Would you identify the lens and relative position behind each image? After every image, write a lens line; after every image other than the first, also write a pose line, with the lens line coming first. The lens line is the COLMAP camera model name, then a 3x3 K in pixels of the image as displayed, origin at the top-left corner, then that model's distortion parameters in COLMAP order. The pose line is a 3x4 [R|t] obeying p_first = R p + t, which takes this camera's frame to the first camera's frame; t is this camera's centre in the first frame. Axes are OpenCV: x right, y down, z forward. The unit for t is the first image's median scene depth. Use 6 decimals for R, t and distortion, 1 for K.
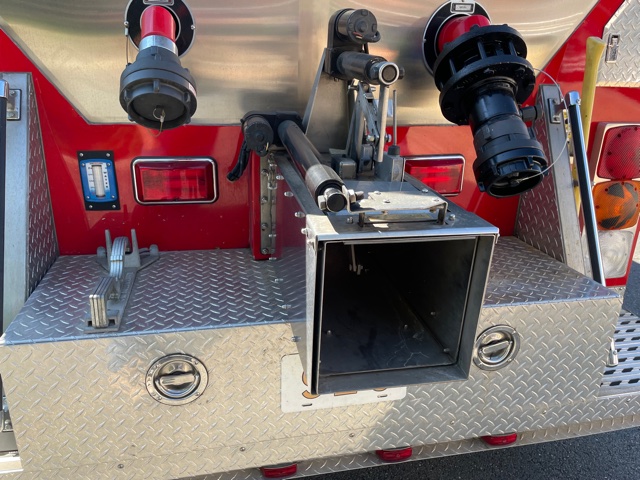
lens RADIAL K [[483.4, 0, 317.4], [0, 483.4, 240.8], [0, 0, 1]] dist [0.068357, -0.090773]
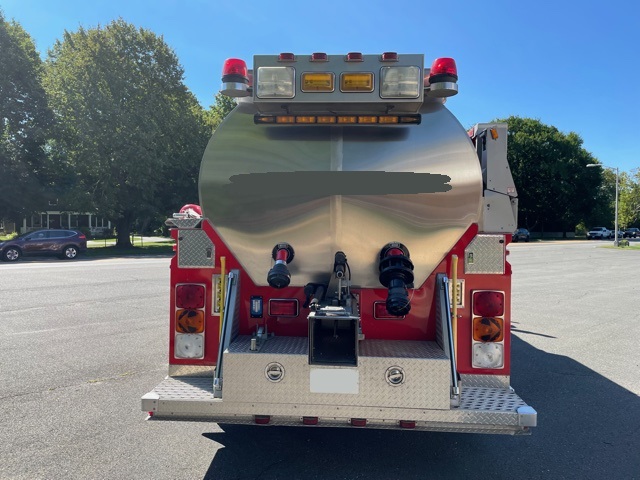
lens RADIAL K [[483.4, 0, 320.2], [0, 483.4, 239.2], [0, 0, 1]] dist [0.068357, -0.090773]
pose [[0.965040, -0.005489, -0.262046, 0.621714], [-0.078269, 0.948128, -0.308102, 0.335247], [0.250144, 0.317841, 0.914552, -1.546032]]
